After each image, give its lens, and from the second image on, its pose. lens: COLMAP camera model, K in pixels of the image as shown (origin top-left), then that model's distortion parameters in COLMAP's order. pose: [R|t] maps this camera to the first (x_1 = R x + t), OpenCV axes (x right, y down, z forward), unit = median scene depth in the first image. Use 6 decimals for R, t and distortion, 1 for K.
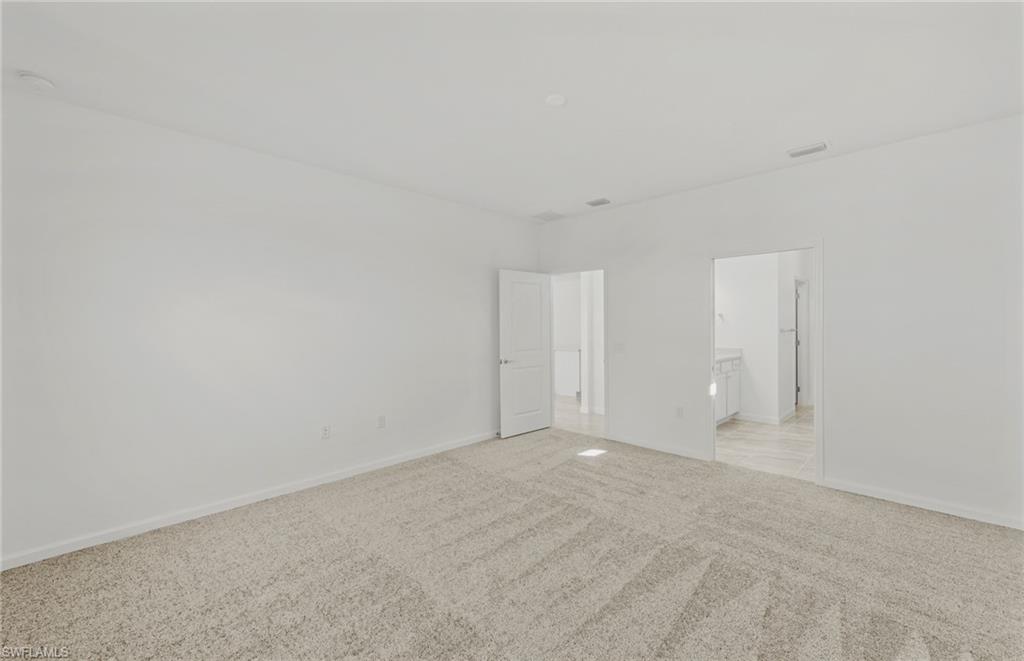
lens RADIAL K [[420.7, 0, 512.2], [0, 420.7, 330.1], [0, 0, 1]] dist [0.008166, -0.001455]
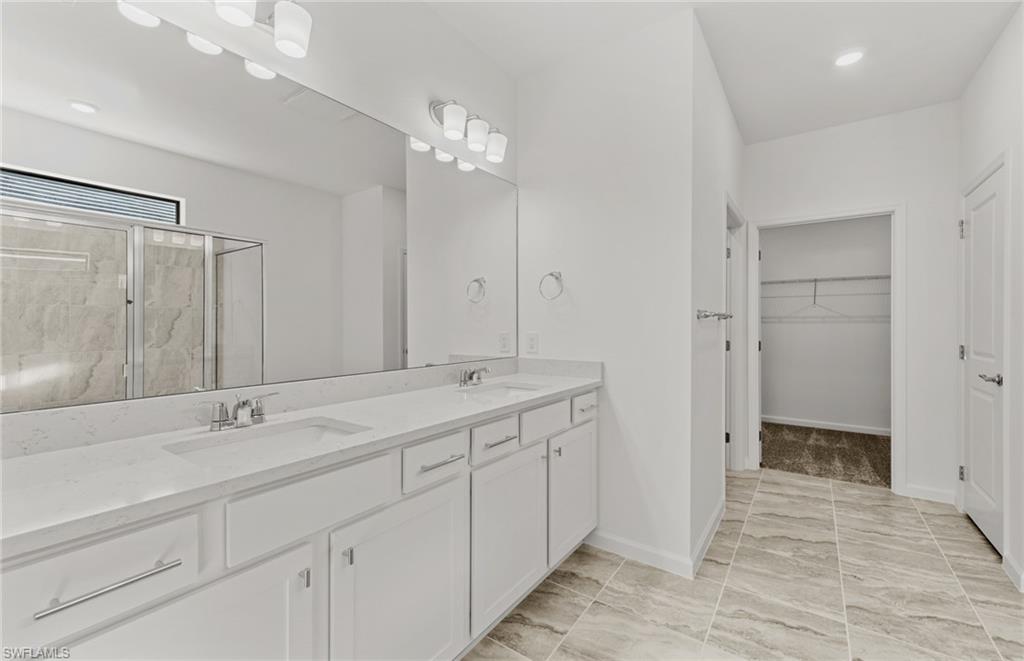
lens RADIAL K [[420.7, 0, 511.5], [0, 420.7, 324.9], [0, 0, 1]] dist [0.008166, -0.001455]
pose [[0.988738, 0.001485, 0.149648, 0.407122], [-0.001991, 0.999993, 0.003235, 0.009054], [-0.149642, -0.003497, 0.988734, 0.640572]]
